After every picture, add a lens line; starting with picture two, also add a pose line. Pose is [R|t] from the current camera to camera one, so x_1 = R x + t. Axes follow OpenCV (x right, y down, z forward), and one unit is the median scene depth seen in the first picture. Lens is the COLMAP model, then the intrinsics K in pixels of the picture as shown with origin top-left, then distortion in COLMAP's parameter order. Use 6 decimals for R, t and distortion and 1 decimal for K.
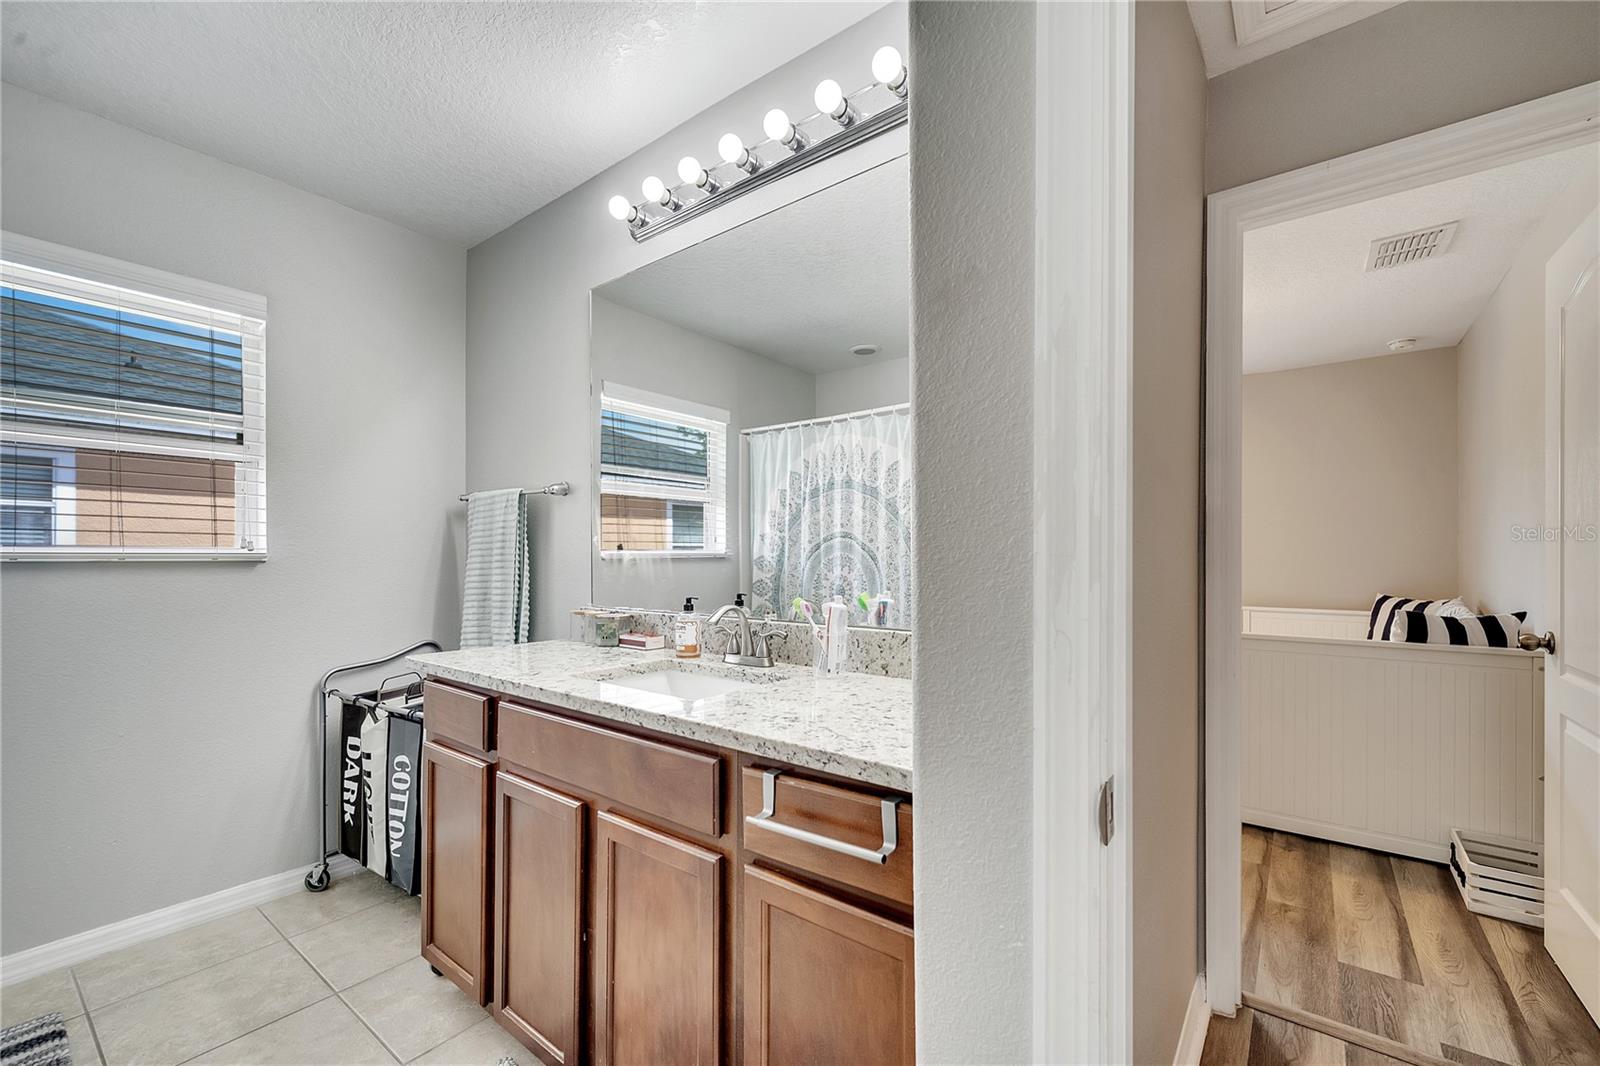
lens RADIAL K [[663.6, 0, 795.4], [0, 663.6, 562.3], [0, 0, 1]] dist [0.000061, -0.000052]
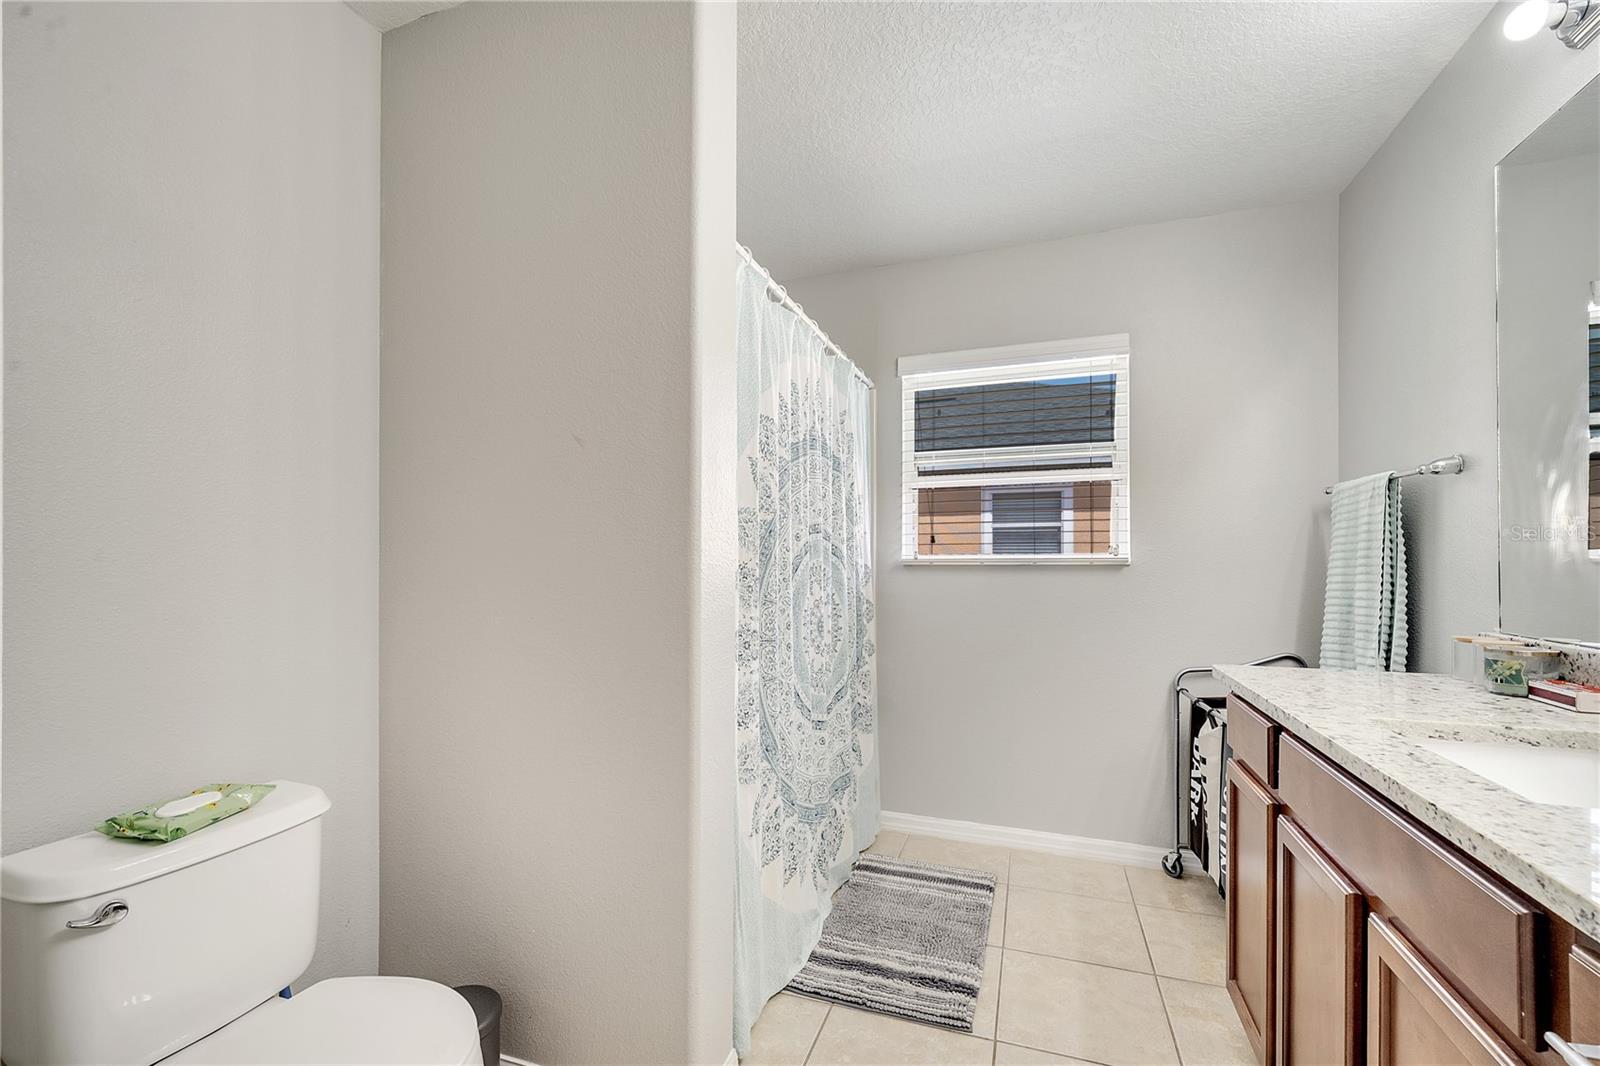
lens RADIAL K [[663.6, 0, 795.4], [0, 663.6, 562.3], [0, 0, 1]] dist [0.000061, -0.000052]
pose [[0.305875, -0.002441, -0.952069, 0.110303], [-0.003833, 0.999985, -0.003796, 0.000214], [0.952064, 0.004810, 0.305861, 0.104080]]
